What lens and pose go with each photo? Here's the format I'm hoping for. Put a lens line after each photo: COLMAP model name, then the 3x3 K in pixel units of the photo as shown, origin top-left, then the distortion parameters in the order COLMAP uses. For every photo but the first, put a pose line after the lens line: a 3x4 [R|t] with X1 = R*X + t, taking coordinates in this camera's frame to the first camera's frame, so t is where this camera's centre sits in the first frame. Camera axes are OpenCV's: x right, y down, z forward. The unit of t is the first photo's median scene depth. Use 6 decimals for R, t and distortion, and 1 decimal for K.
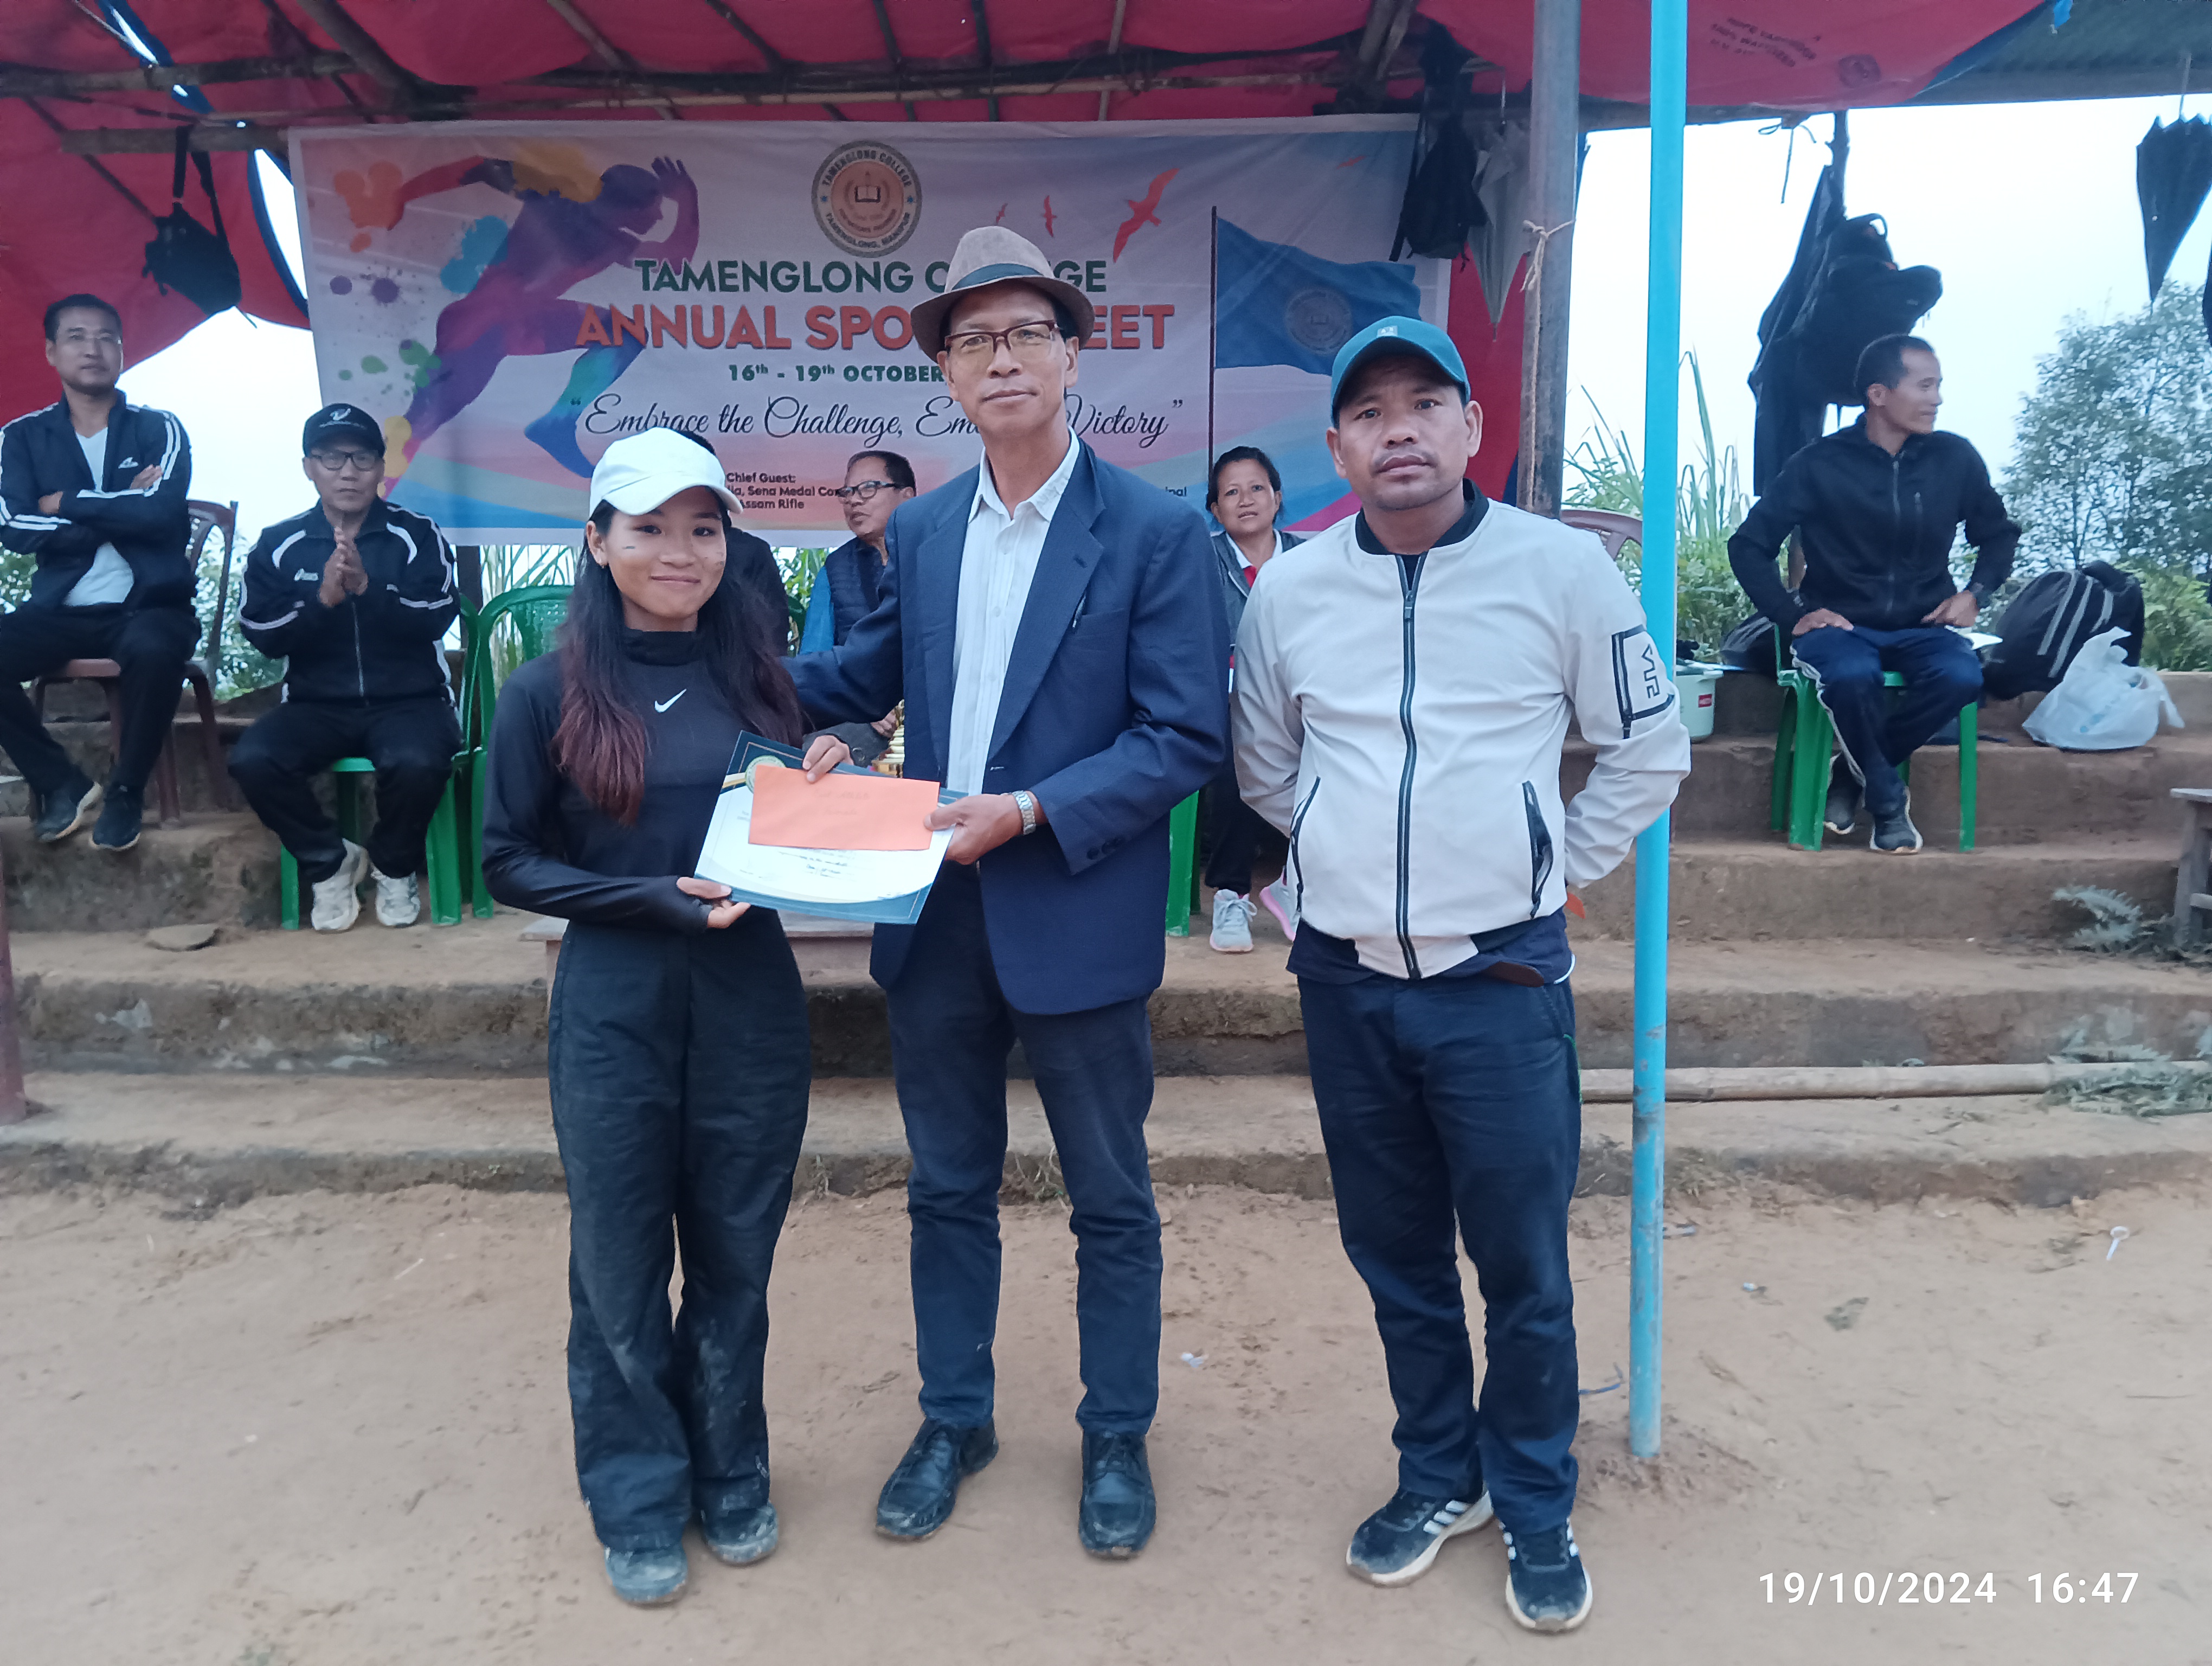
lens RADIAL K [[1822.2, 0, 1109.4], [0, 1822.2, 836.1], [0, 0, 1]] dist [0.085652, -0.188223]
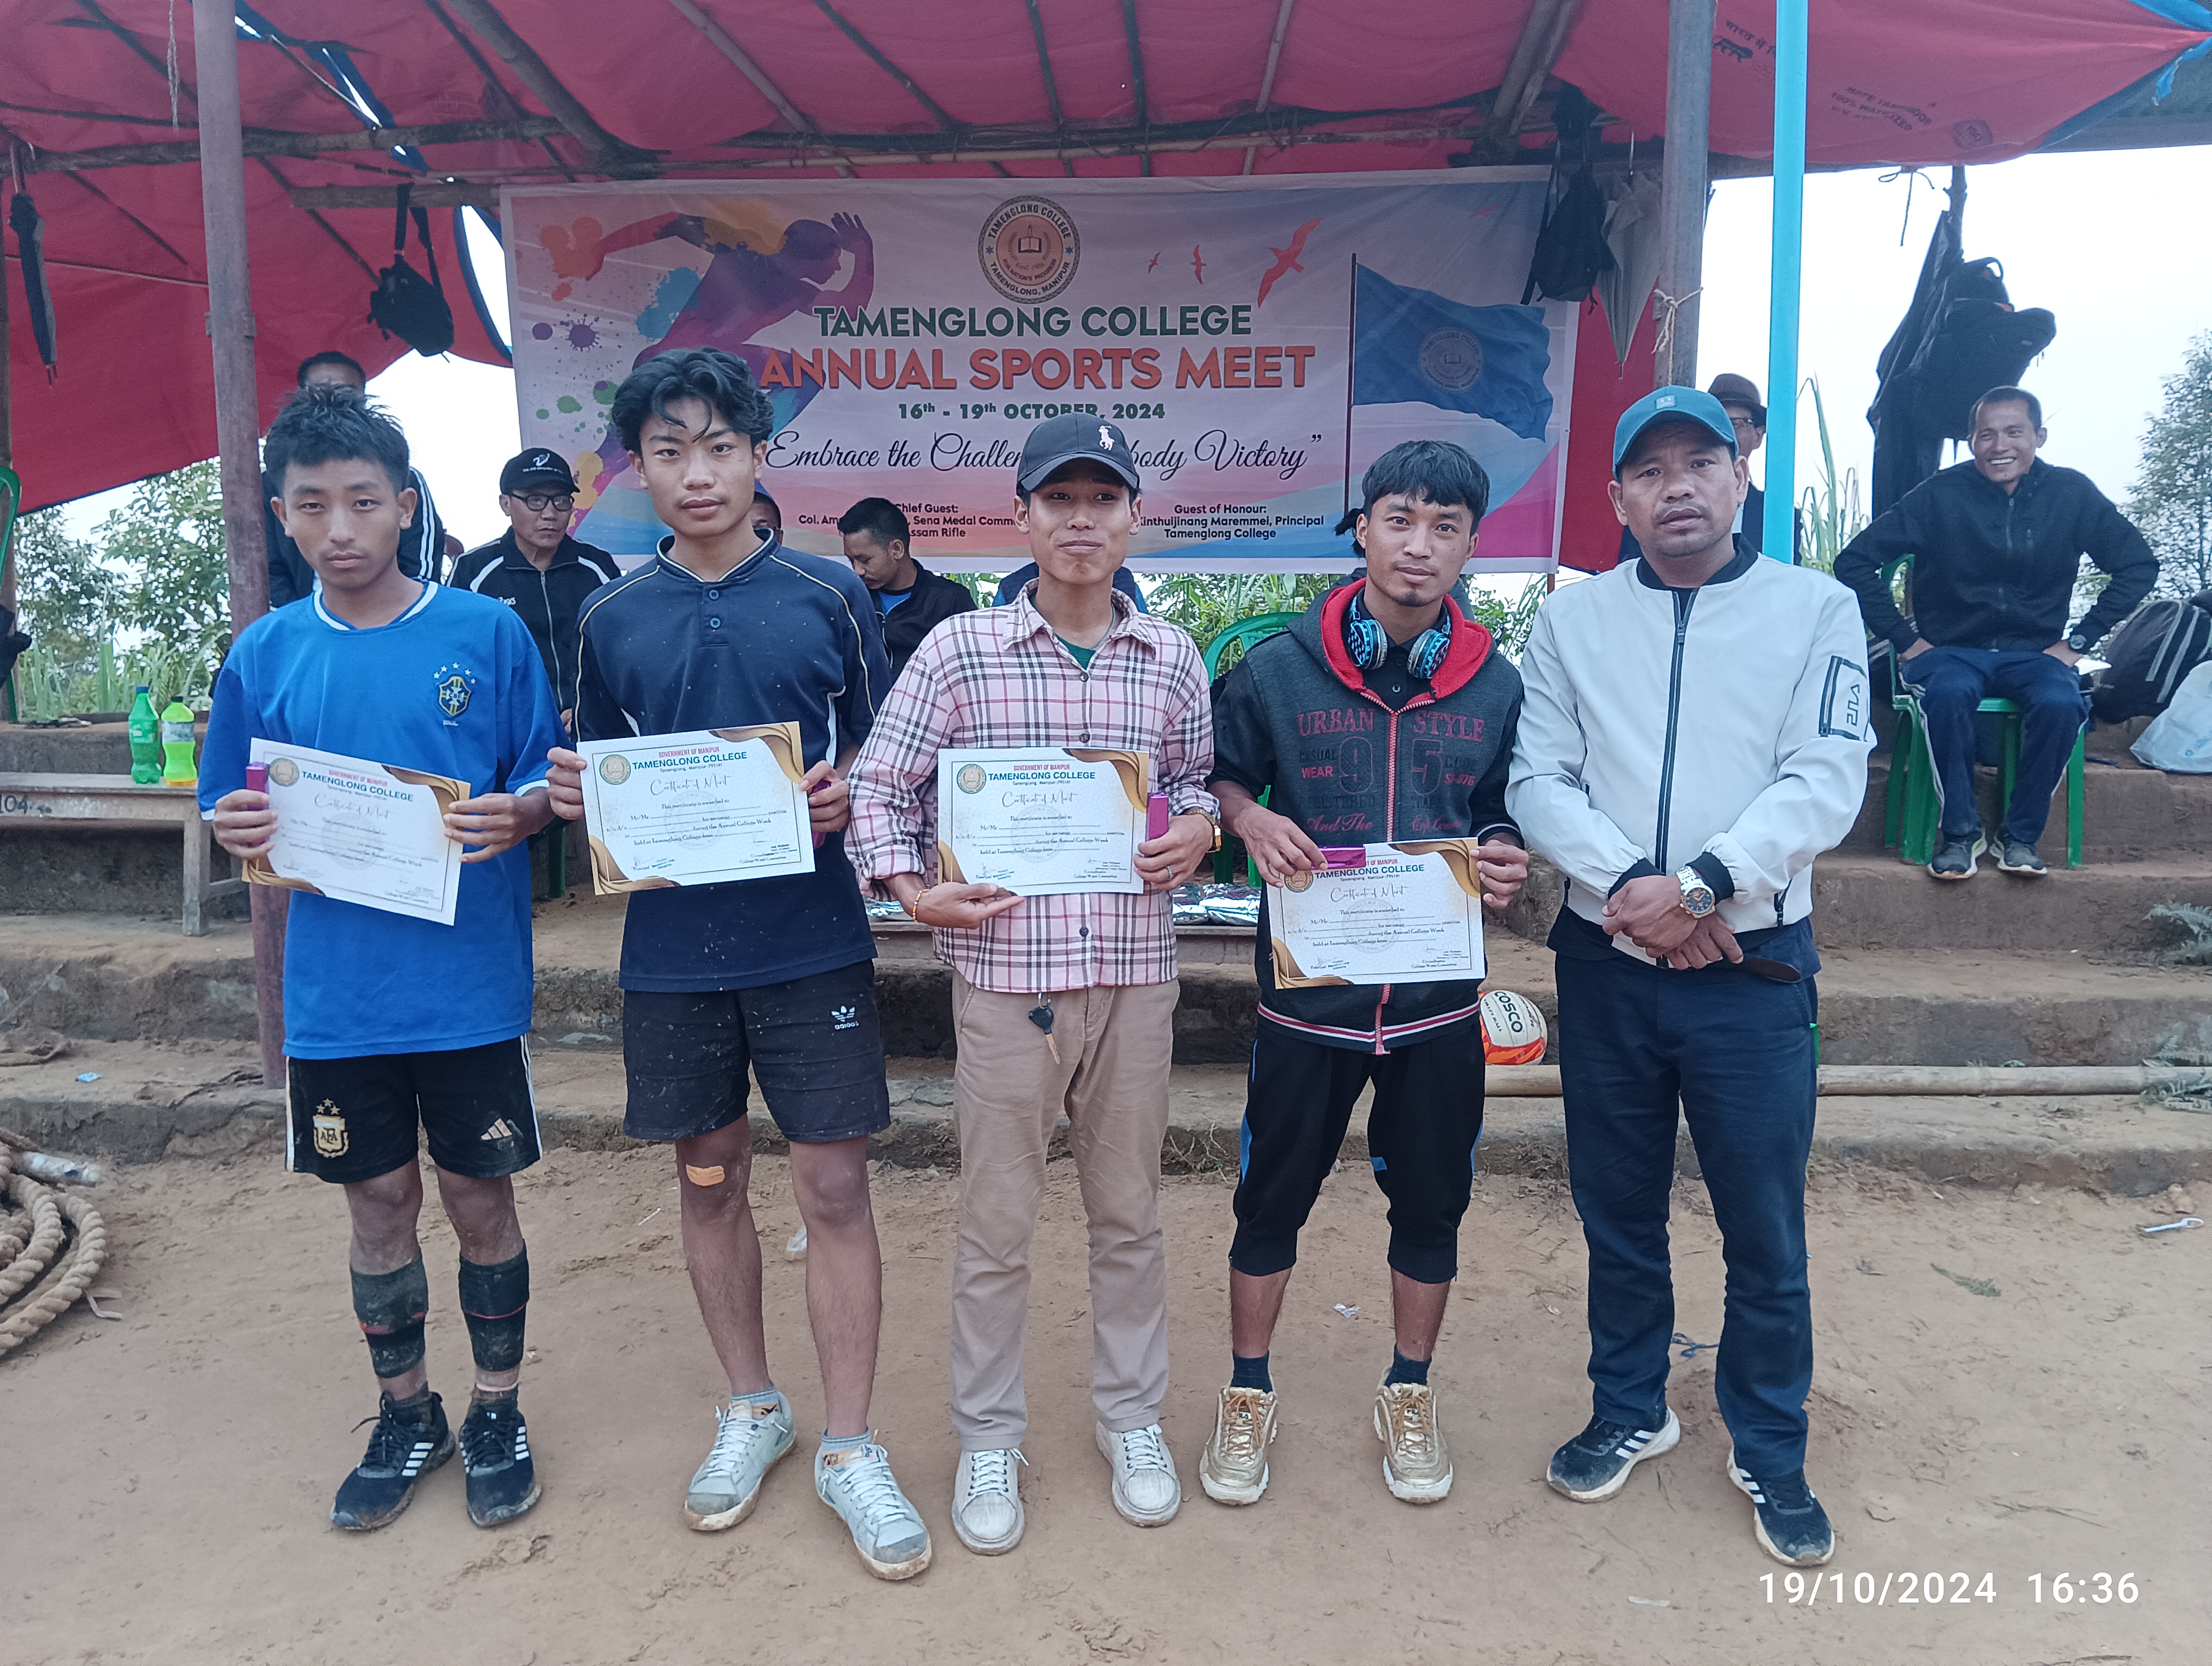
lens RADIAL K [[1830.0, 0, 1104.4], [0, 1830.0, 836.2], [0, 0, 1]] dist [0.093064, -0.201235]
pose [[0.998223, 0.011041, -0.058550, -0.029351], [-0.011333, 0.999925, -0.004659, 0.001465], [0.058494, 0.005315, 0.998274, -0.102433]]
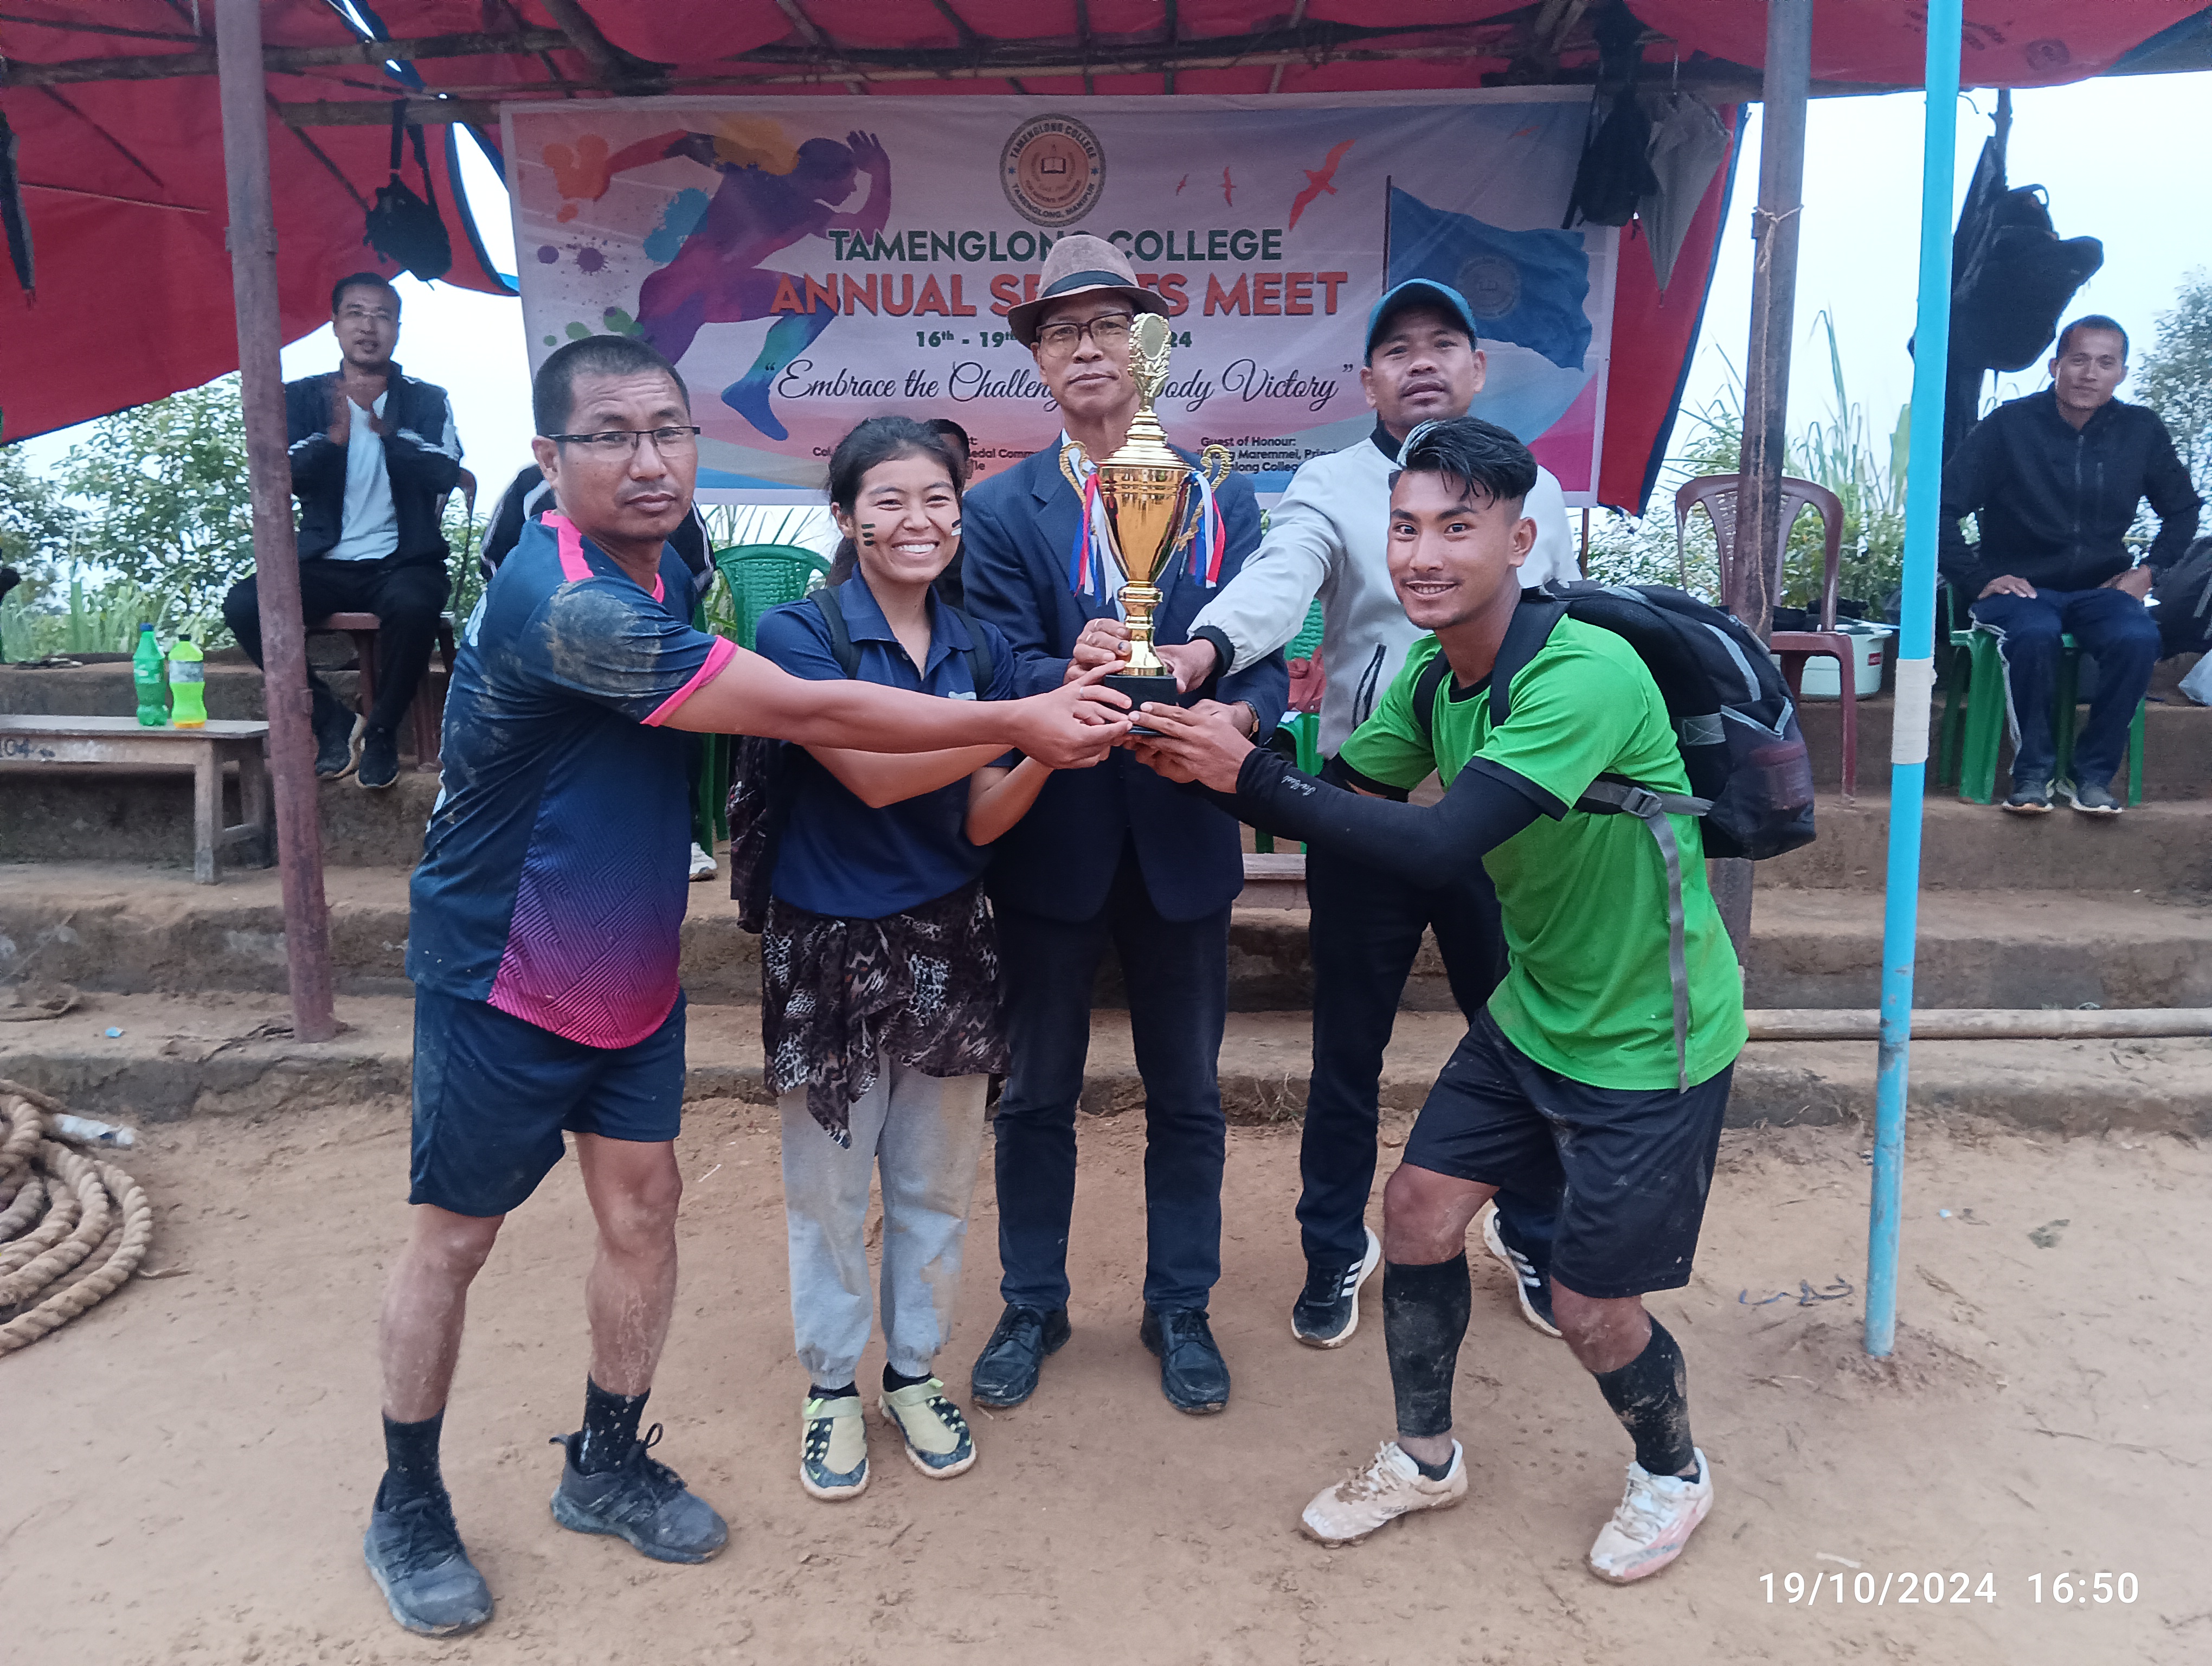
lens RADIAL K [[1825.5, 0, 1101.4], [0, 1825.5, 836.5], [0, 0, 1]] dist [0.089680, -0.192243]
pose [[0.999369, 0.009010, -0.034356, -0.091103], [-0.008071, 0.999593, 0.027360, 0.001488], [0.034588, -0.027066, 0.999035, -0.069839]]
